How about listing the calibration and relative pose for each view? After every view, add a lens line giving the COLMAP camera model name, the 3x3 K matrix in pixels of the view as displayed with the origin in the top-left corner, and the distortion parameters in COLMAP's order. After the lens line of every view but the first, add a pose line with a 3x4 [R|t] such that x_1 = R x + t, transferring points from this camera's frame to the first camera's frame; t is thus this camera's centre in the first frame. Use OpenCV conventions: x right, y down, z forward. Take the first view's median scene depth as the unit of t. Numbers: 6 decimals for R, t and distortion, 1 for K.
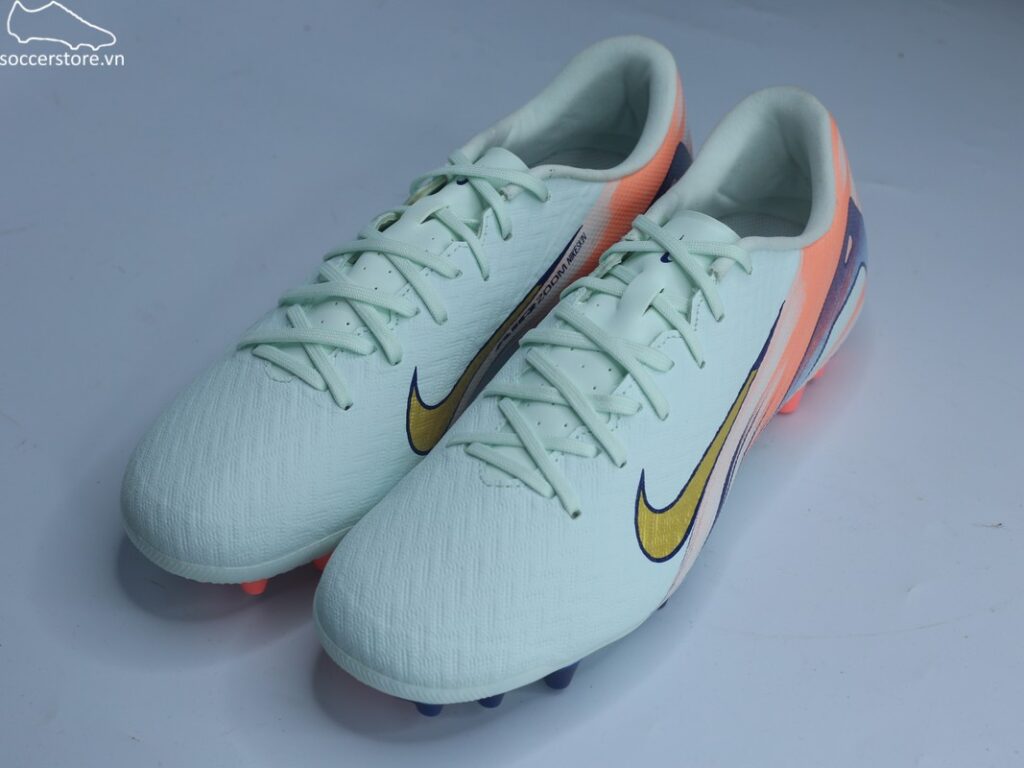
lens RADIAL K [[1918.3, 0, 516.1], [0, 1918.3, 383.9], [0, 0, 1]] dist [-0.162313, 0.000000]
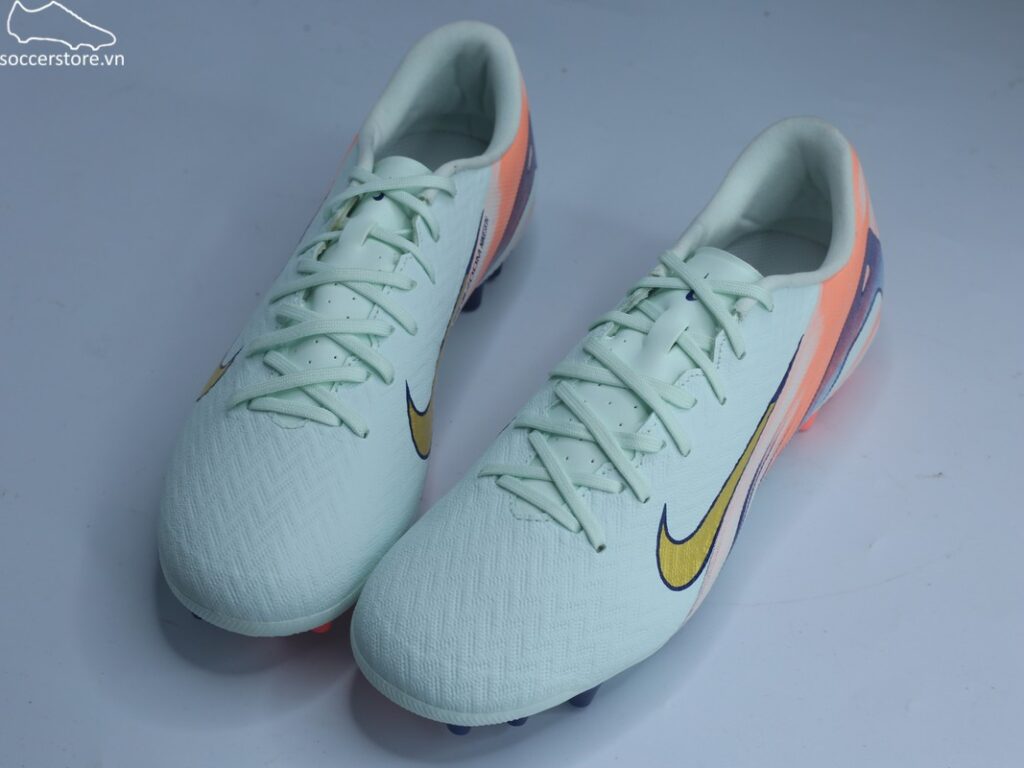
lens RADIAL K [[1918.3, 0, 504.2], [0, 1918.3, 386.2], [0, 0, 1]] dist [-0.162313, 0.000000]
pose [[0.999843, 0.015836, -0.007915, -0.014271], [-0.015222, 0.997262, 0.072367, -0.091019], [0.009040, -0.072236, 0.997347, -0.042632]]
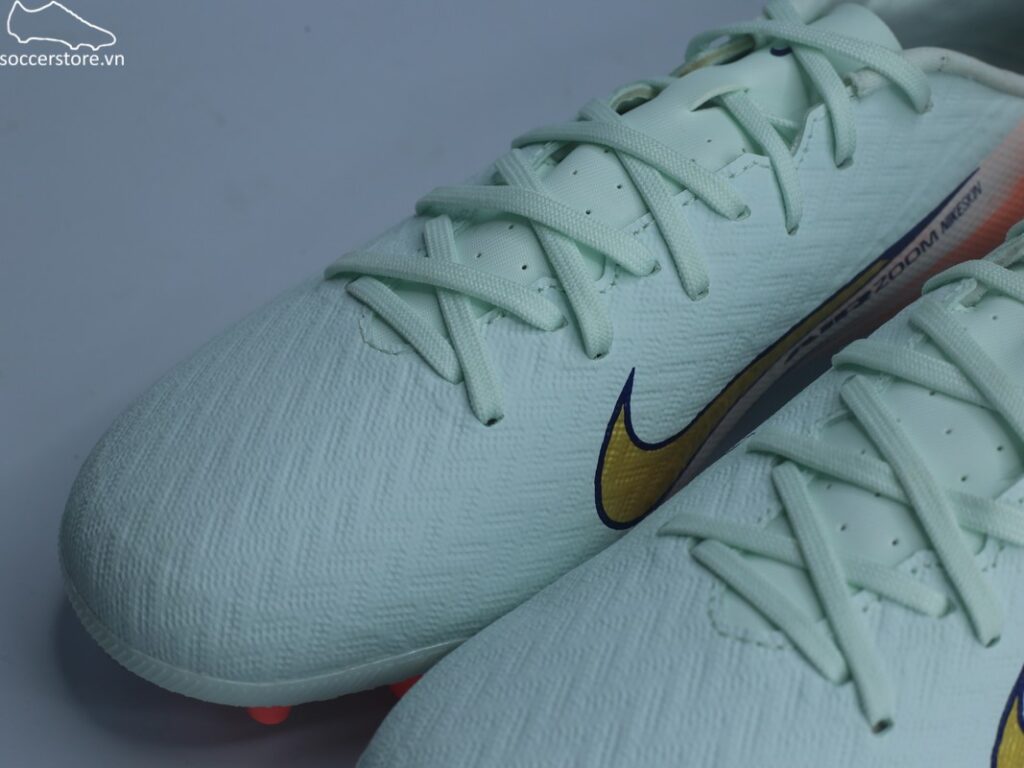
lens RADIAL K [[1918.3, 0, 520.7], [0, 1918.3, 382.2], [0, 0, 1]] dist [-0.162313, 0.000000]
pose [[0.973284, 0.184033, -0.137297, -0.008685], [-0.180135, 0.982812, 0.040403, -0.021570], [0.142373, -0.014592, 0.989706, 0.471660]]
